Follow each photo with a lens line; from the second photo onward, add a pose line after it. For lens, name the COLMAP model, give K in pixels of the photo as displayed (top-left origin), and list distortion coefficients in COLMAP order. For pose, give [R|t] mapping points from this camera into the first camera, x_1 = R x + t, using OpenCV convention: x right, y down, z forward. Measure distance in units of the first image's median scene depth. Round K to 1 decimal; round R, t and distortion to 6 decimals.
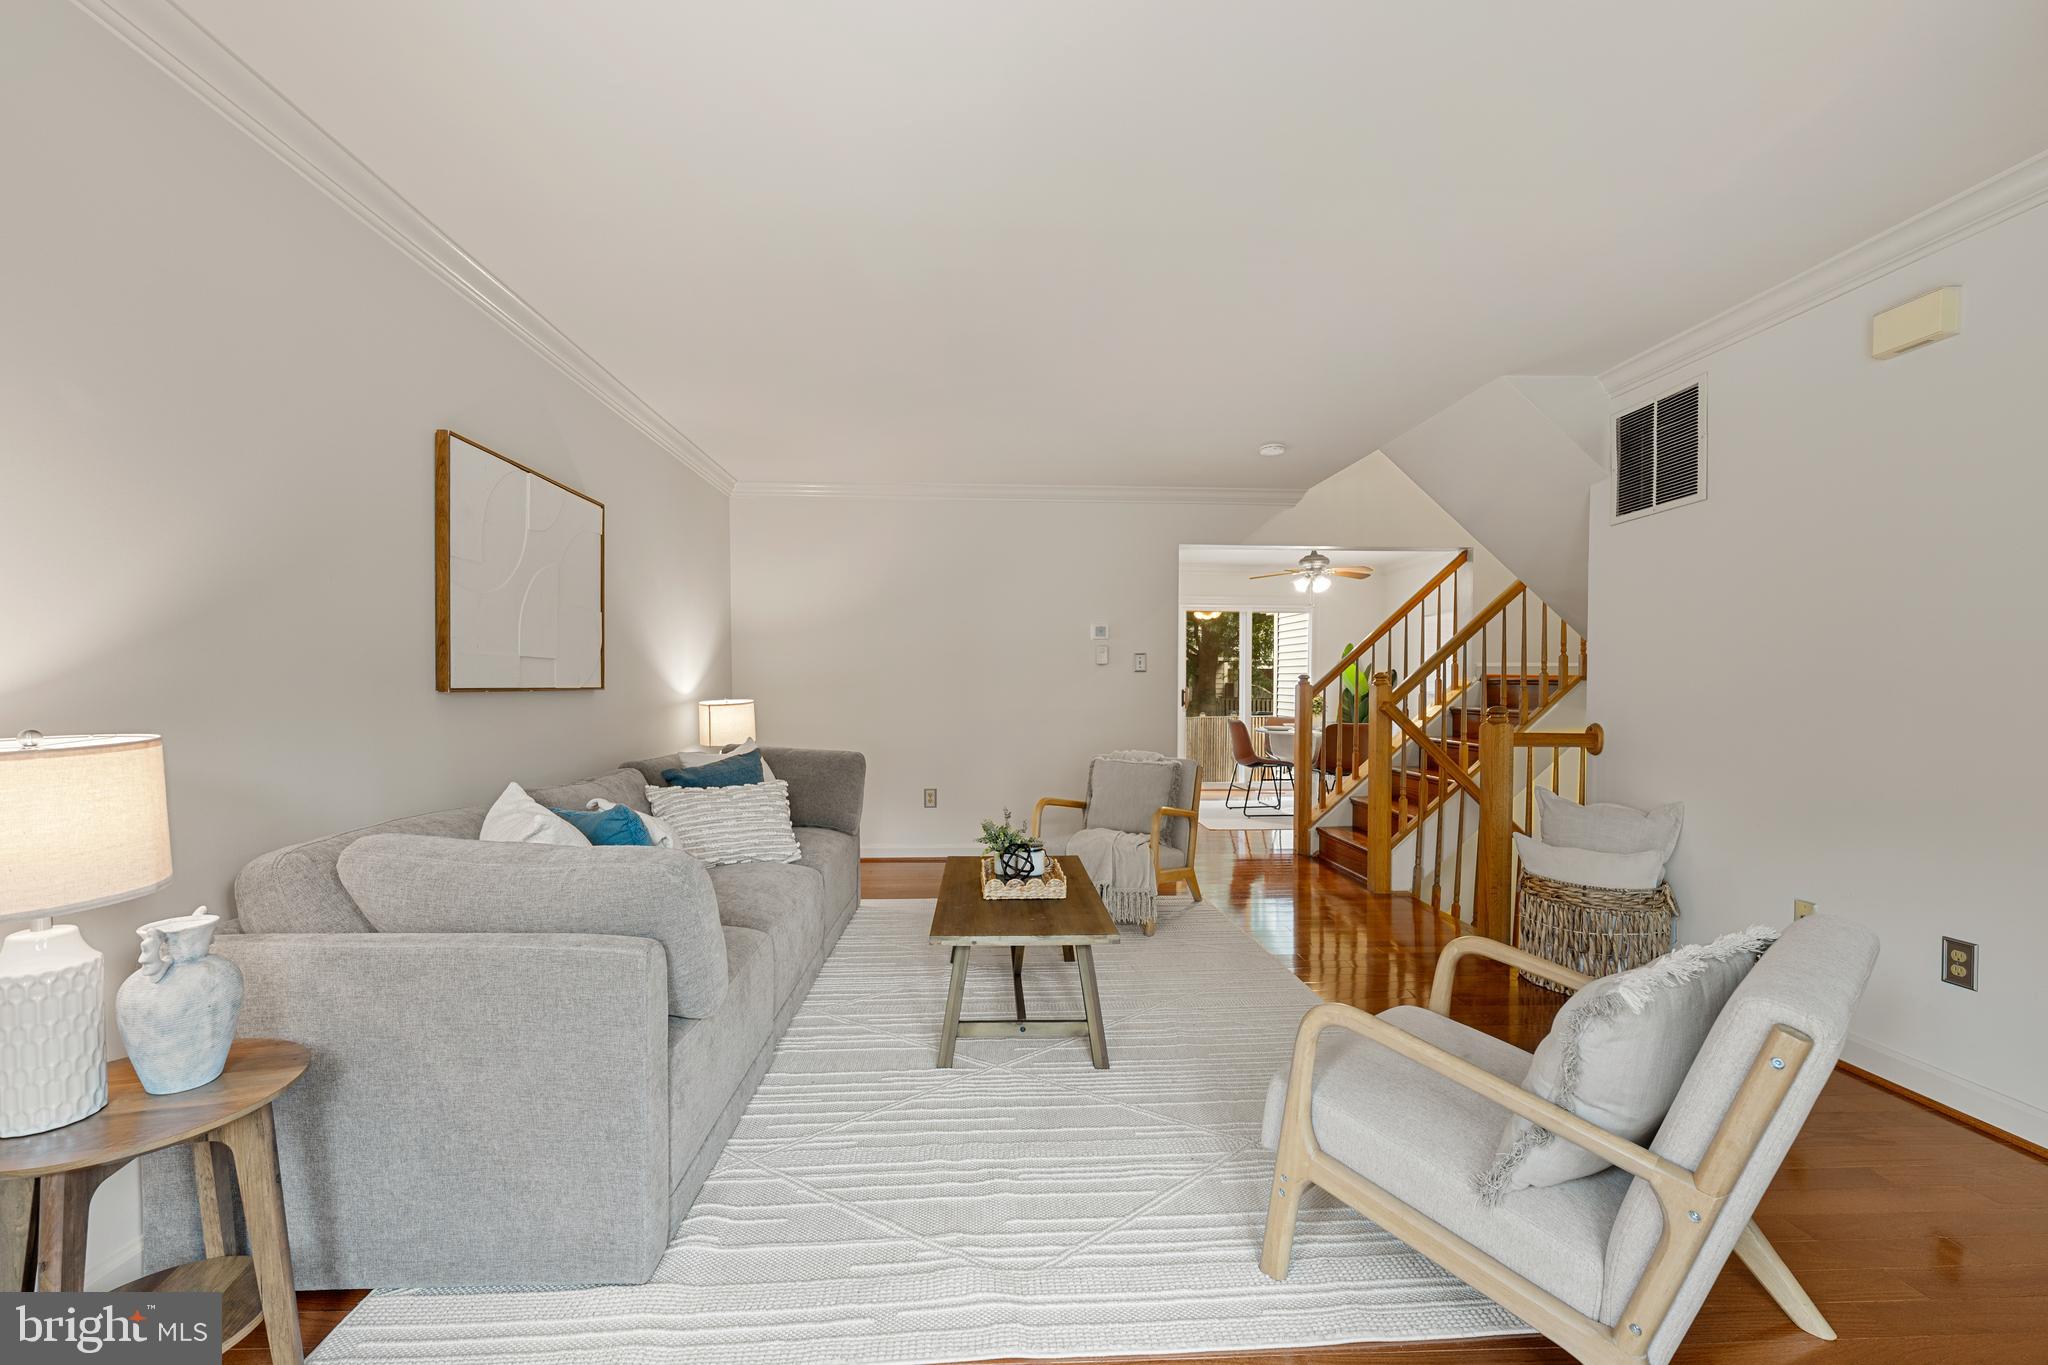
lens RADIAL K [[813.3, 0, 1013.4], [0, 813.3, 690.6], [0, 0, 1]] dist [0.000313, -0.000012]
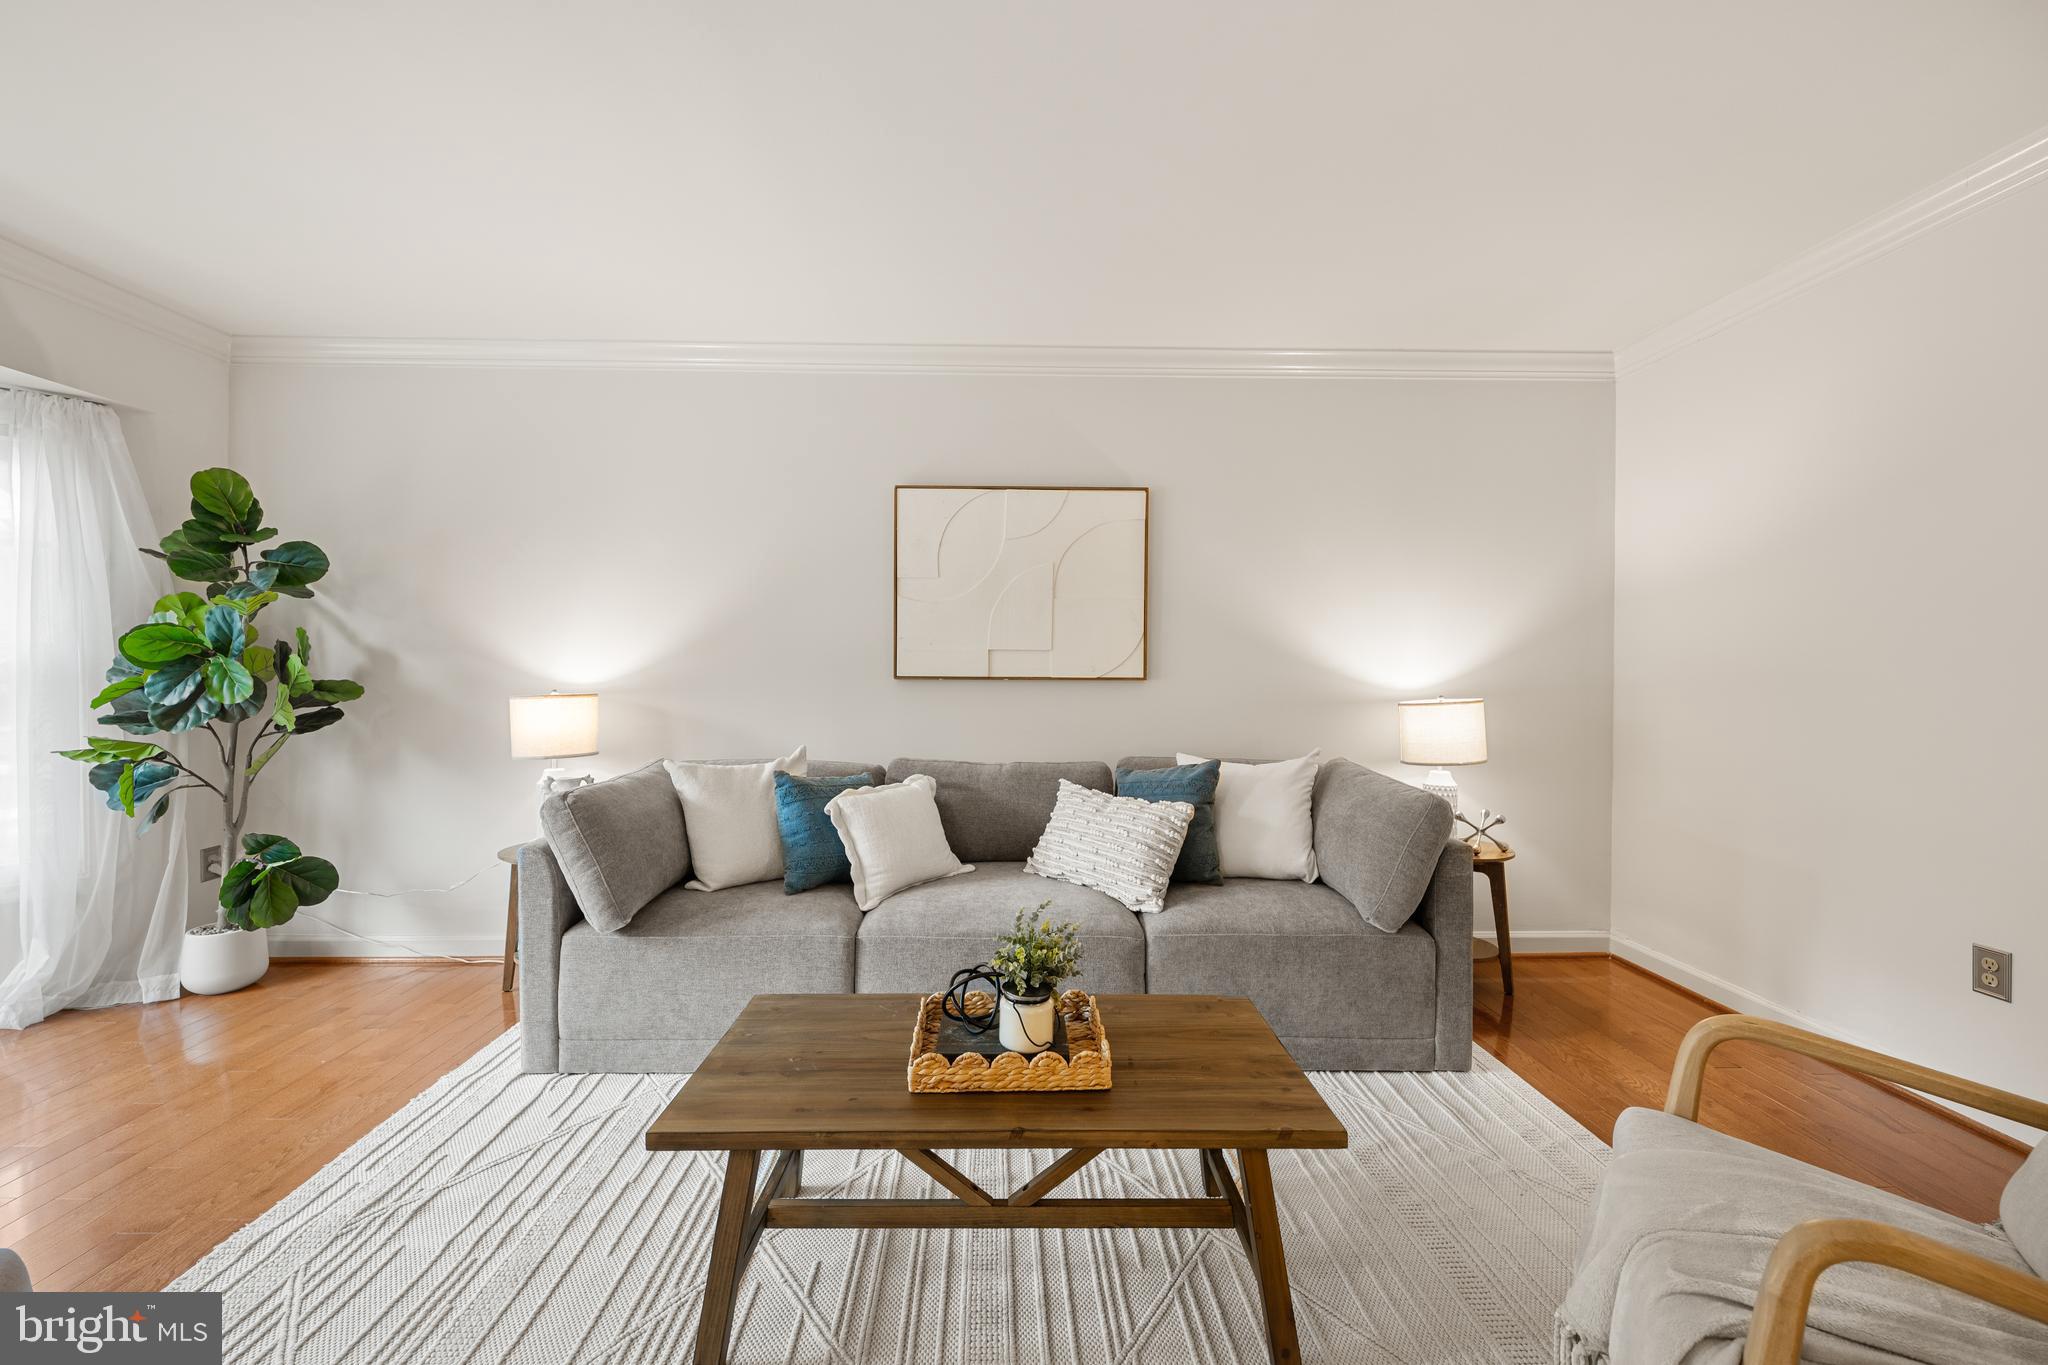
lens RADIAL K [[813.9, 0, 1023.1], [0, 813.9, 674.7], [0, 0, 1]] dist [0.000080, -0.000128]
pose [[-0.028471, -0.004387, -0.999585, 0.492199], [-0.013417, 0.999902, -0.004006, -0.002222], [0.999505, 0.013298, -0.028527, 0.949946]]
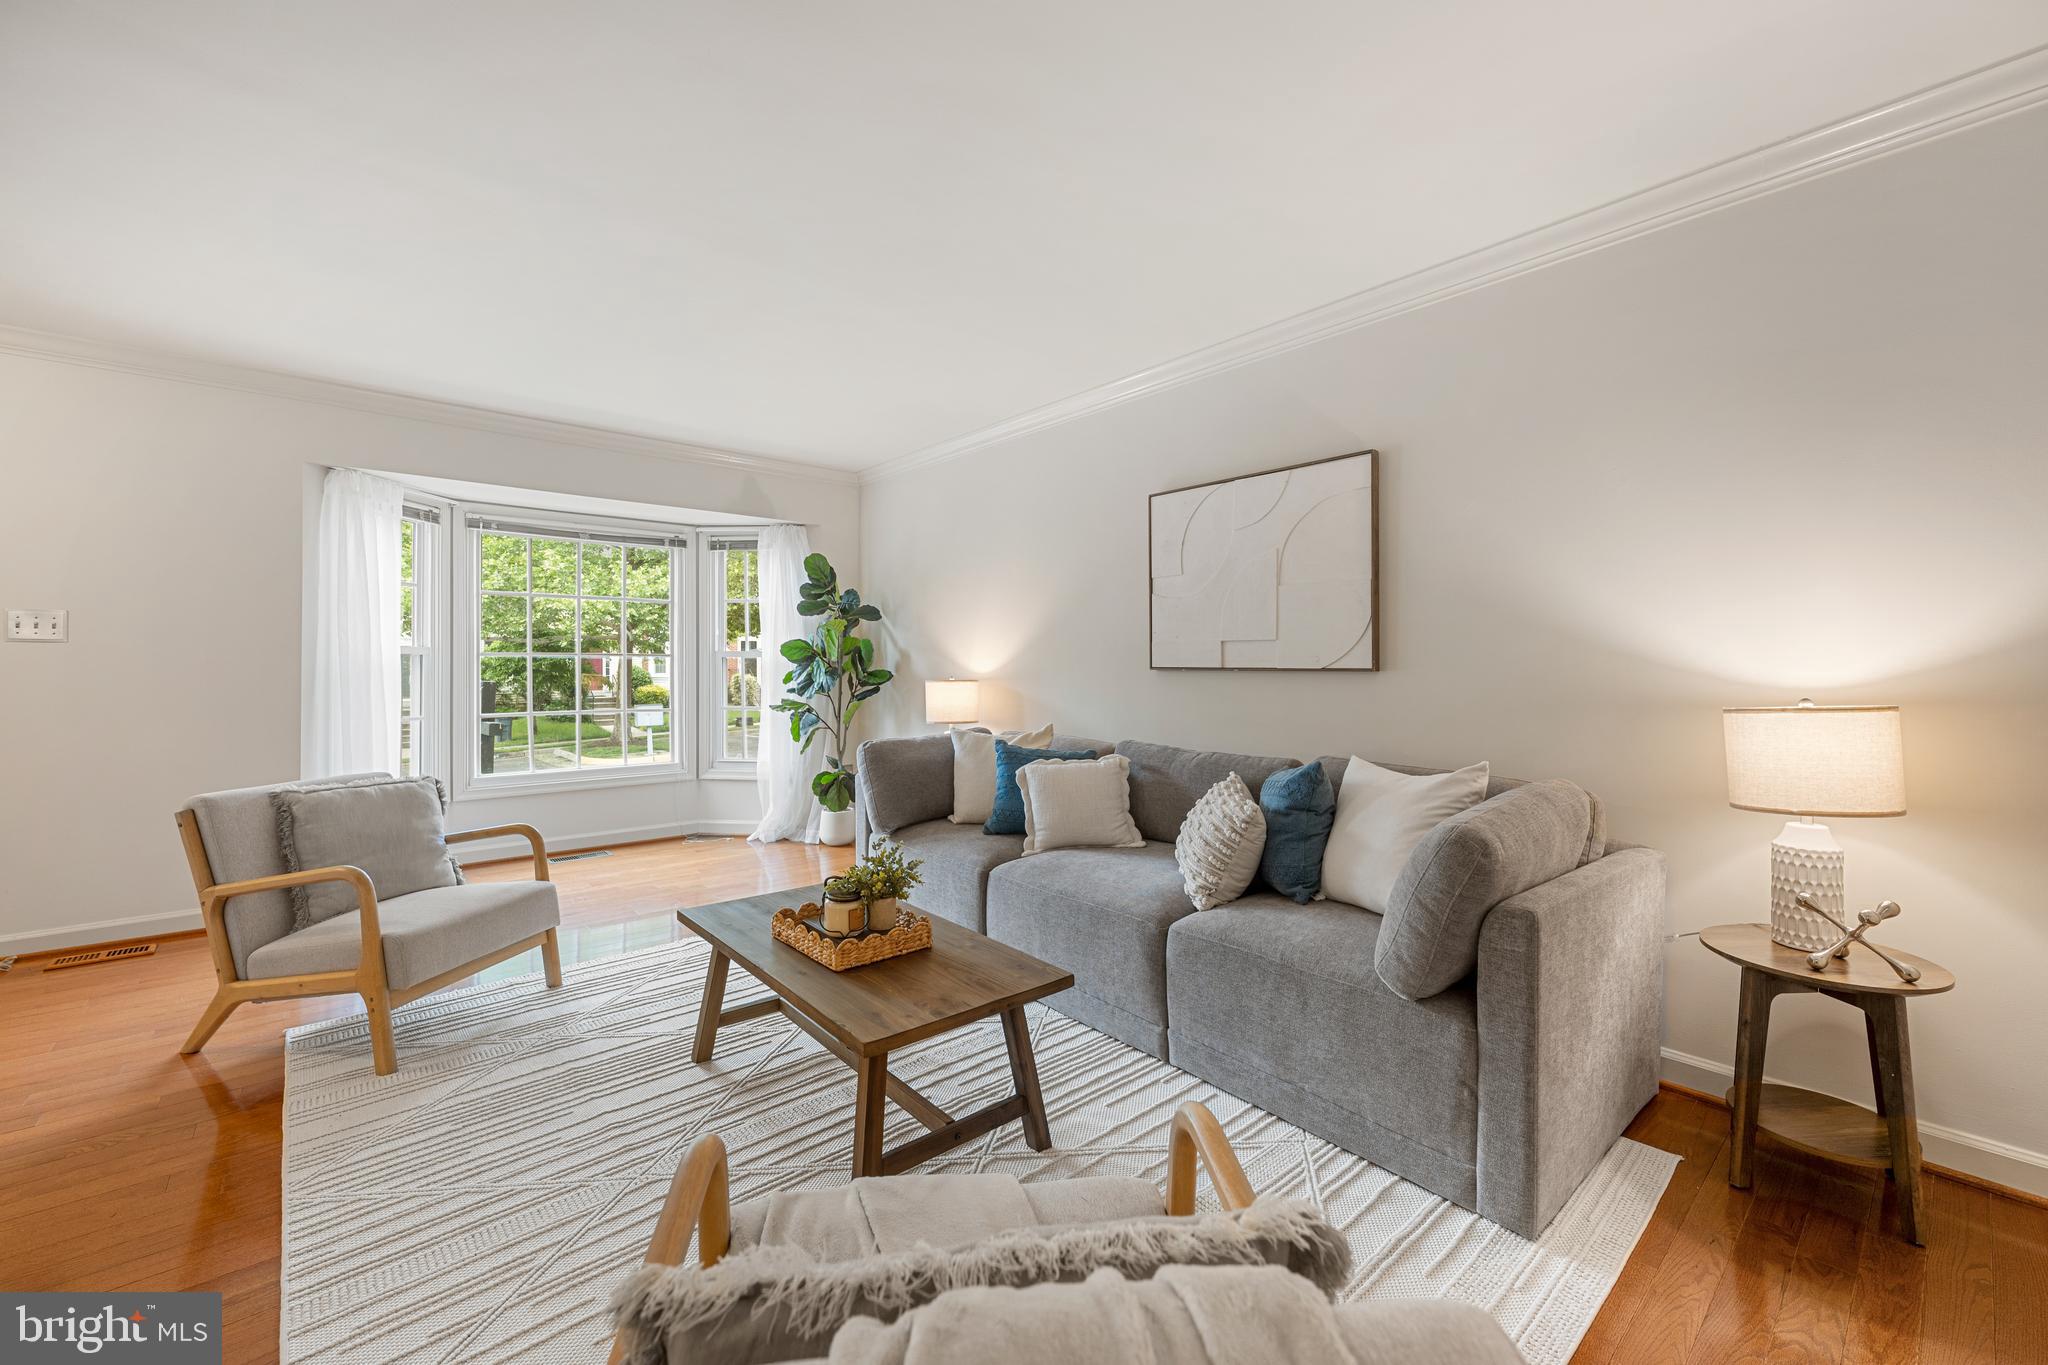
lens RADIAL K [[811.5, 0, 1020.9], [0, 811.5, 652.3], [0, 0, 1]] dist [0.000857, -0.000090]
pose [[-0.787264, -0.011196, -0.616514, 0.313733], [-0.007221, 0.999934, -0.008939, -0.011564], [0.616573, -0.002585, -0.787293, 1.539792]]
